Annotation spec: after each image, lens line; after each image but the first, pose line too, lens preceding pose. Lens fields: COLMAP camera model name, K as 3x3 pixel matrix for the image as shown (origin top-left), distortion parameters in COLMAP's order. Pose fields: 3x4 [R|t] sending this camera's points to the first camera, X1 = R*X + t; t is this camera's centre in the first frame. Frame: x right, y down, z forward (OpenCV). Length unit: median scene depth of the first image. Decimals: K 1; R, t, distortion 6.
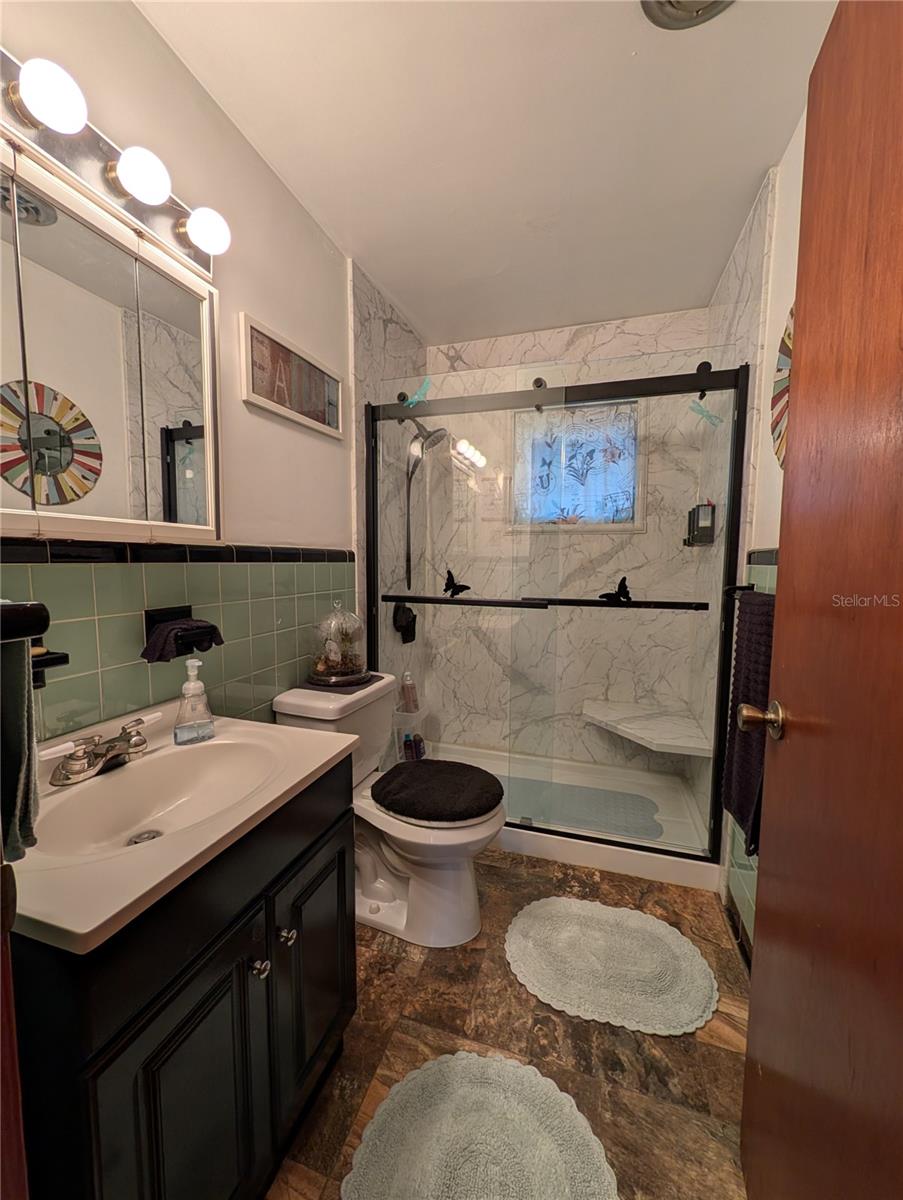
lens RADIAL K [[461.8, 0, 450.2], [0, 461.8, 598.8], [0, 0, 1]] dist [-0.000898, 0.000523]
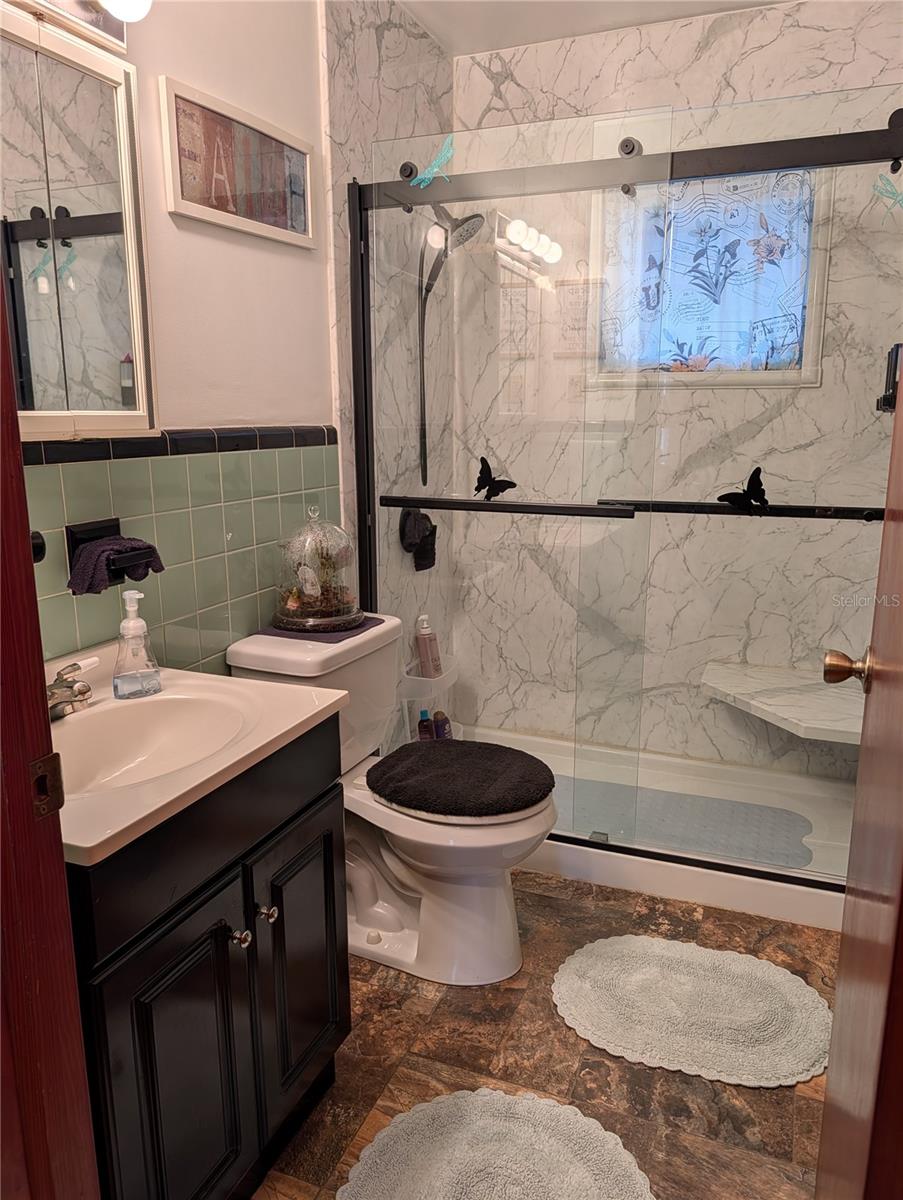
lens RADIAL K [[857.1, 0, 456.4], [0, 857.1, 601.6], [0, 0, 1]] dist [0.023843, -0.020793]
pose [[0.997658, 0.007201, -0.068026, 0.049183], [0.001925, 0.991094, 0.133149, -0.024899], [0.068379, -0.132968, 0.988759, -0.235604]]
